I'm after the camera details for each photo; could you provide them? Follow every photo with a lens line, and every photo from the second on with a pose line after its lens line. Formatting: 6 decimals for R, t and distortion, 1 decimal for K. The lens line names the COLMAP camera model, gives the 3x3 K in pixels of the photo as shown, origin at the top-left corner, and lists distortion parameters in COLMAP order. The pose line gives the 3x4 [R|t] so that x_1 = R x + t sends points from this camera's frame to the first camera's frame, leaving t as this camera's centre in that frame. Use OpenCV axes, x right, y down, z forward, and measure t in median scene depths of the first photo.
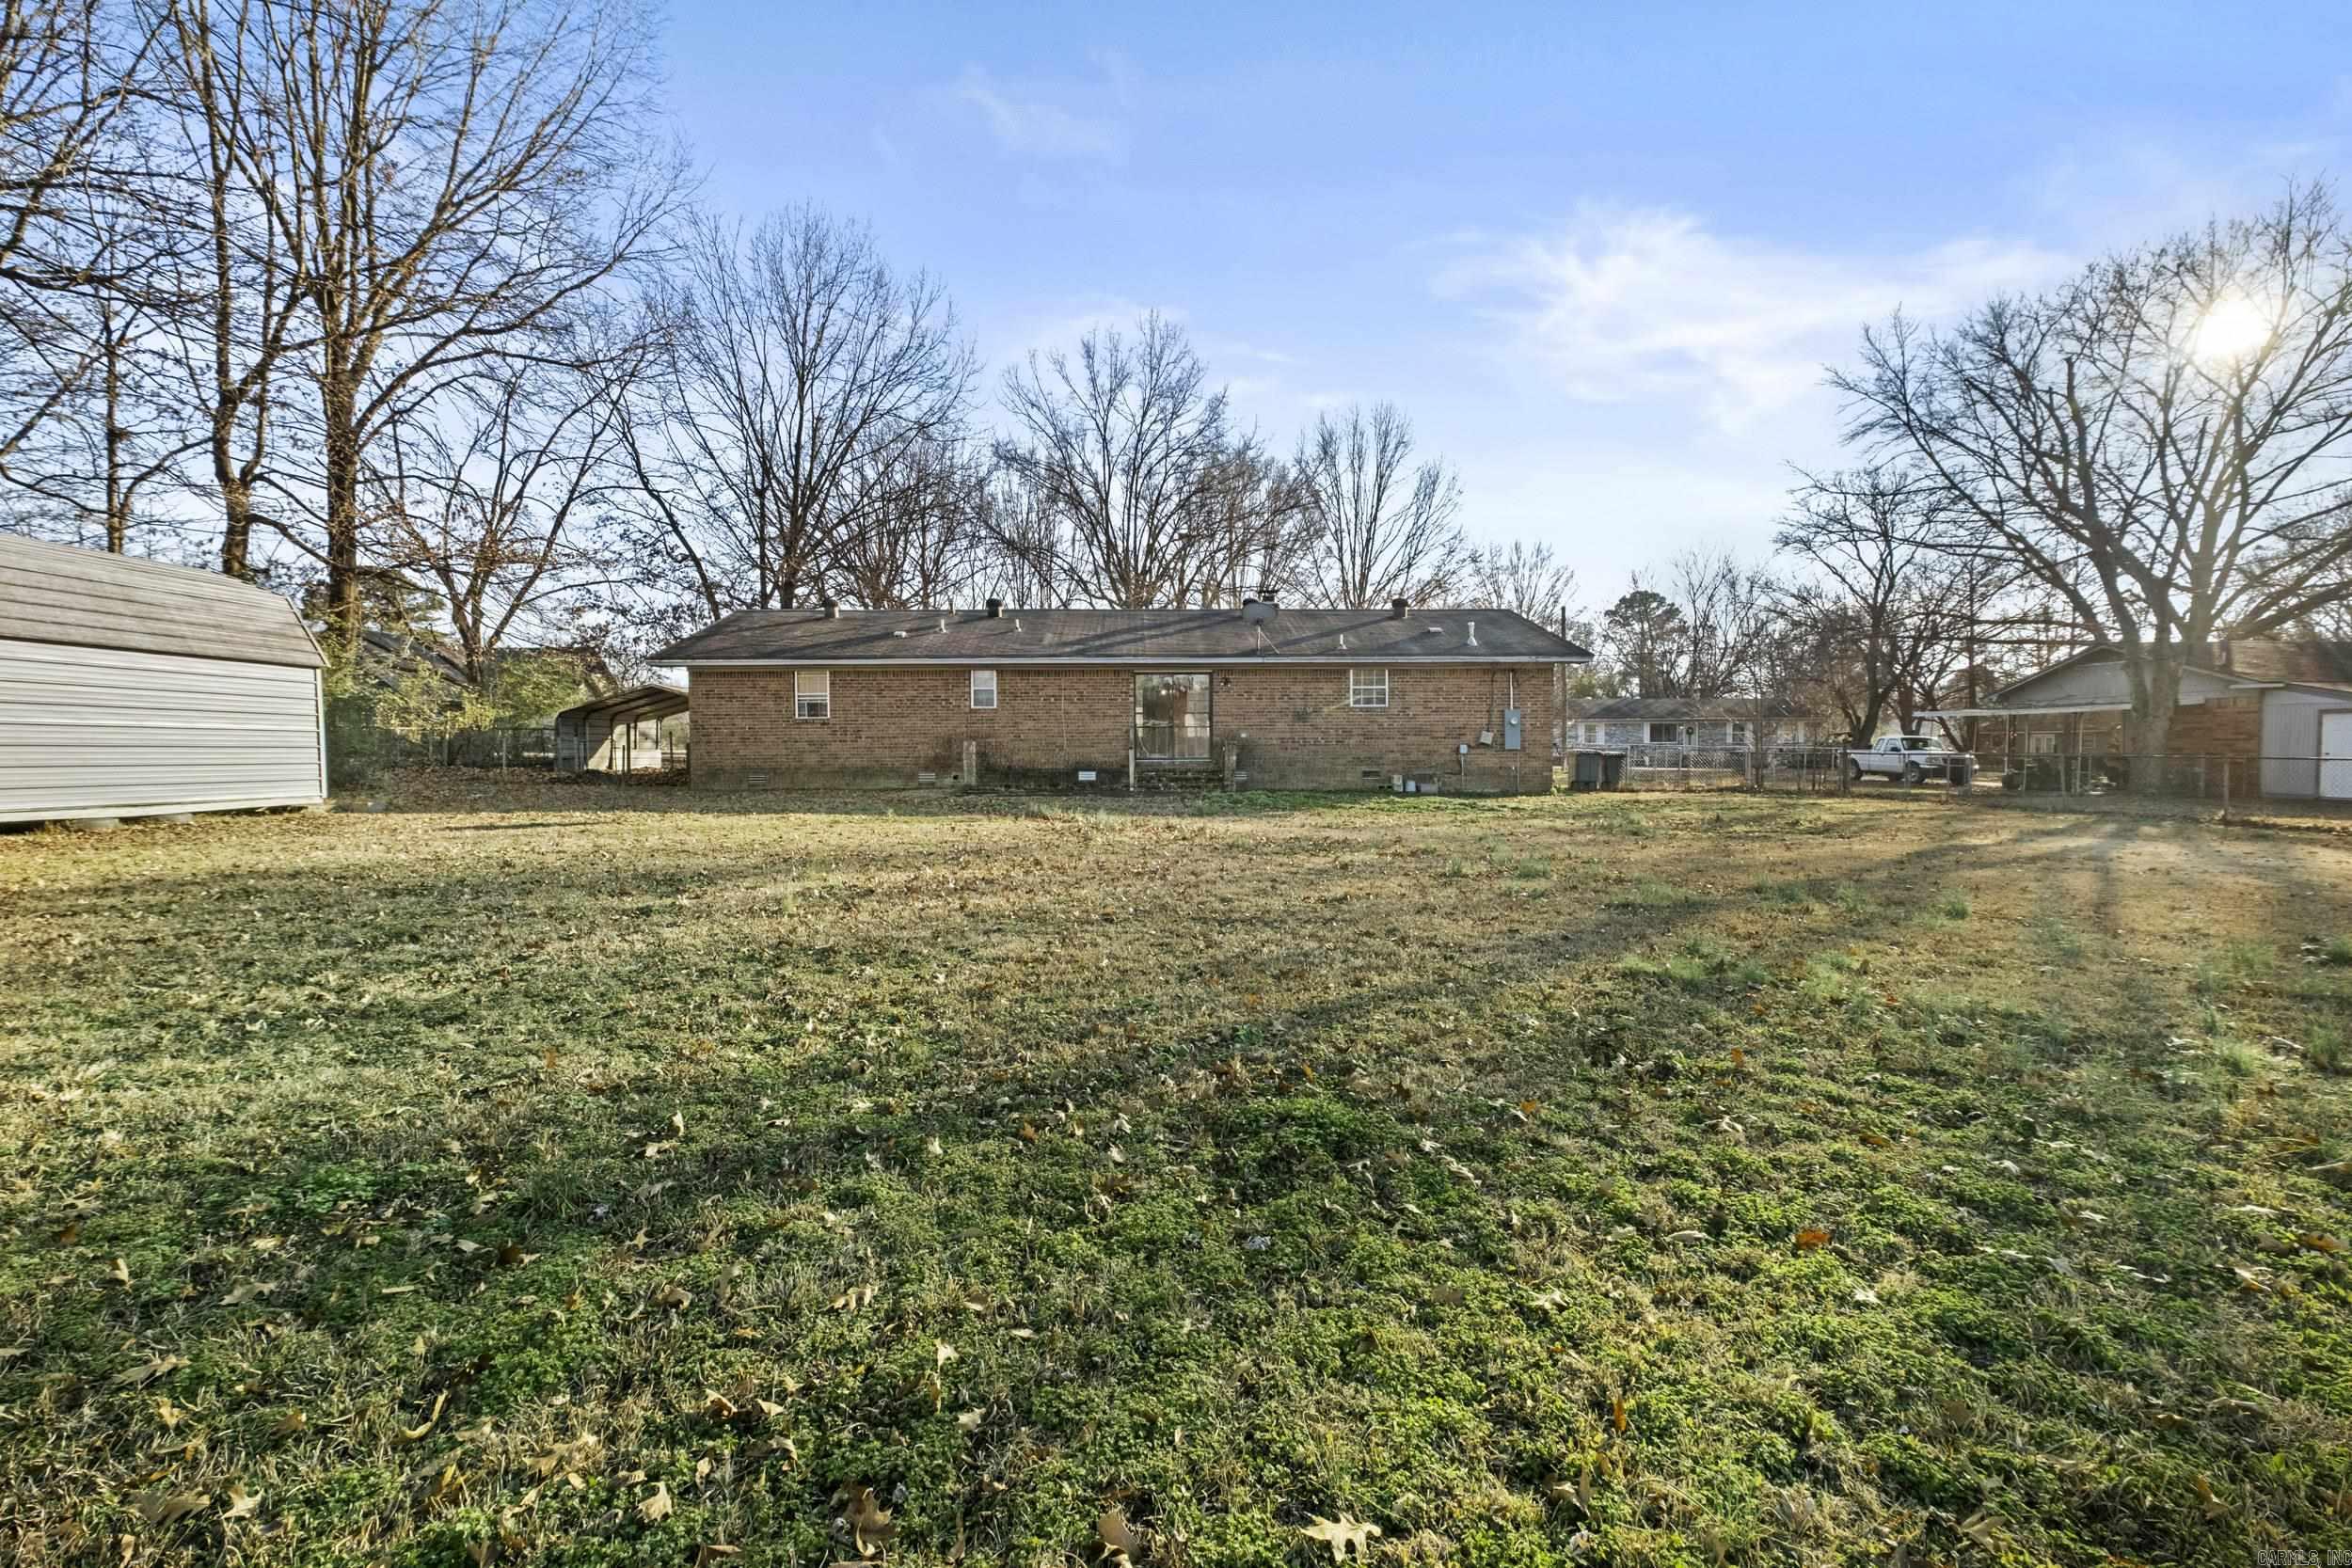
lens RADIAL K [[1017.6, 0, 1168.7], [0, 1017.6, 786.8], [0, 0, 1]] dist [0.001551, 0.000953]
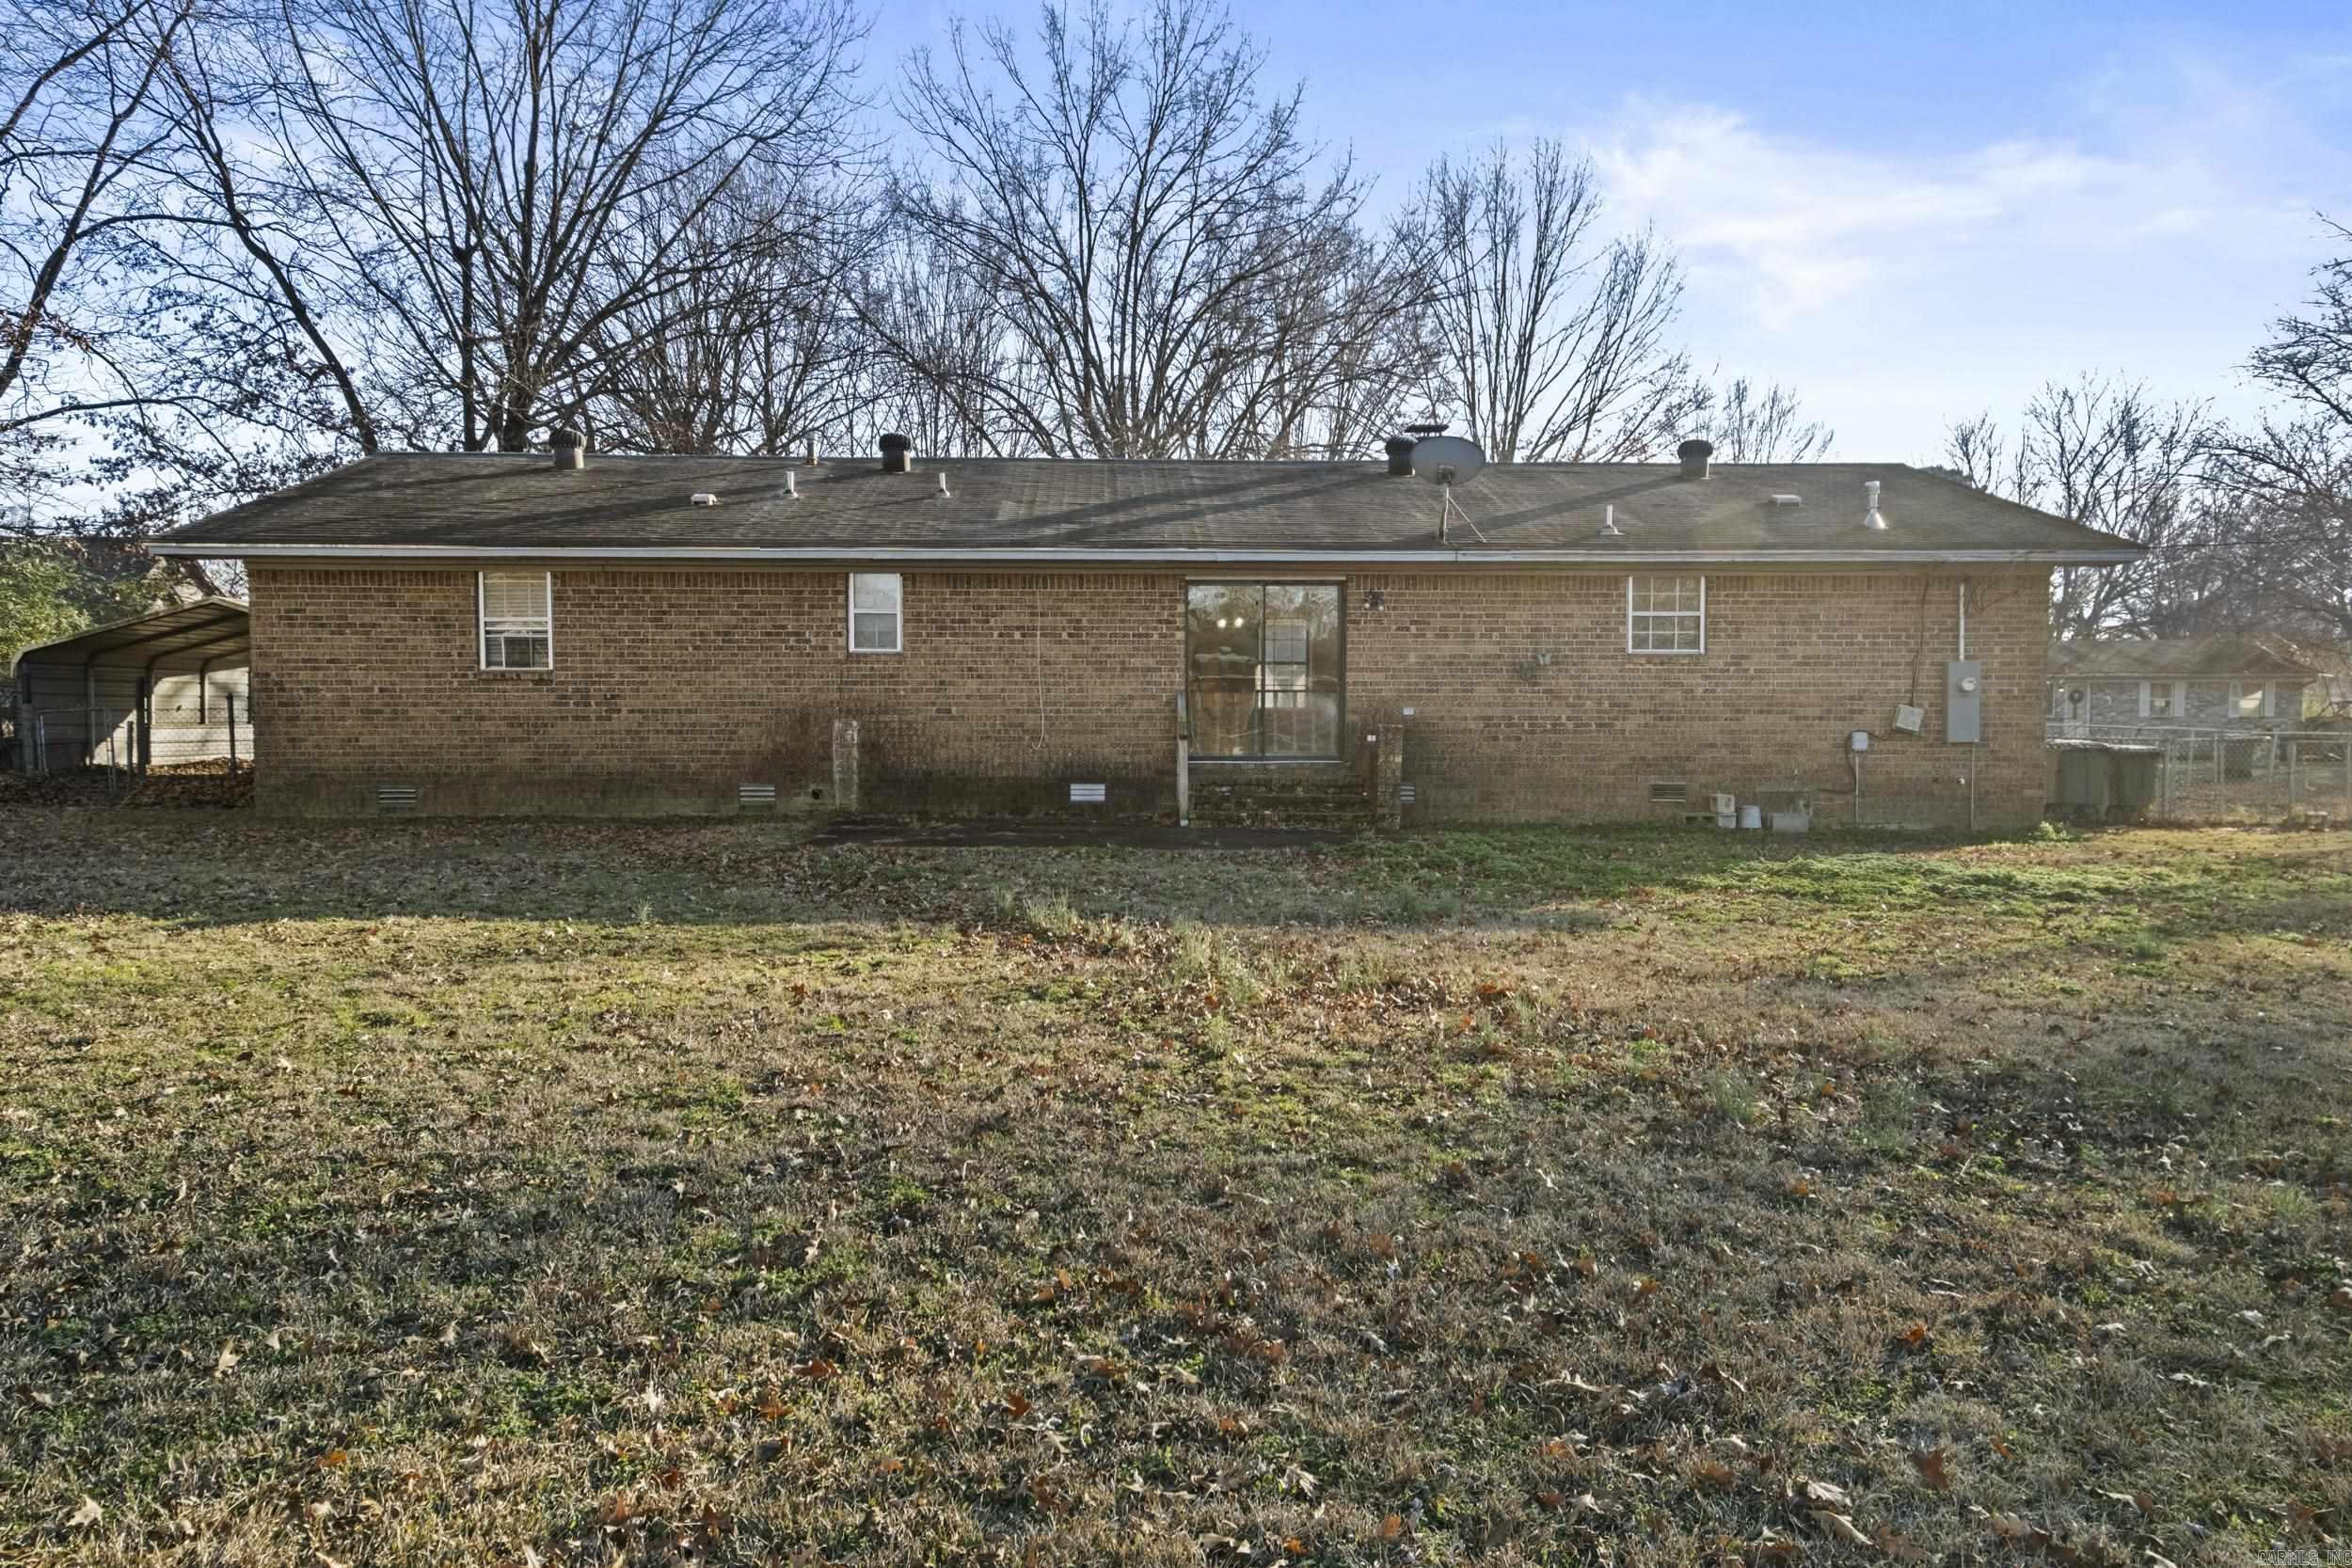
lens RADIAL K [[1543.1, 0, 1179.4], [0, 1543.1, 794.0], [0, 0, 1]] dist [0.027603, 0.002831]
pose [[0.999807, 0.004499, 0.019120, -0.028210], [-0.004788, 0.999875, 0.015094, -0.011866], [-0.019050, -0.015183, 0.999703, 0.145131]]
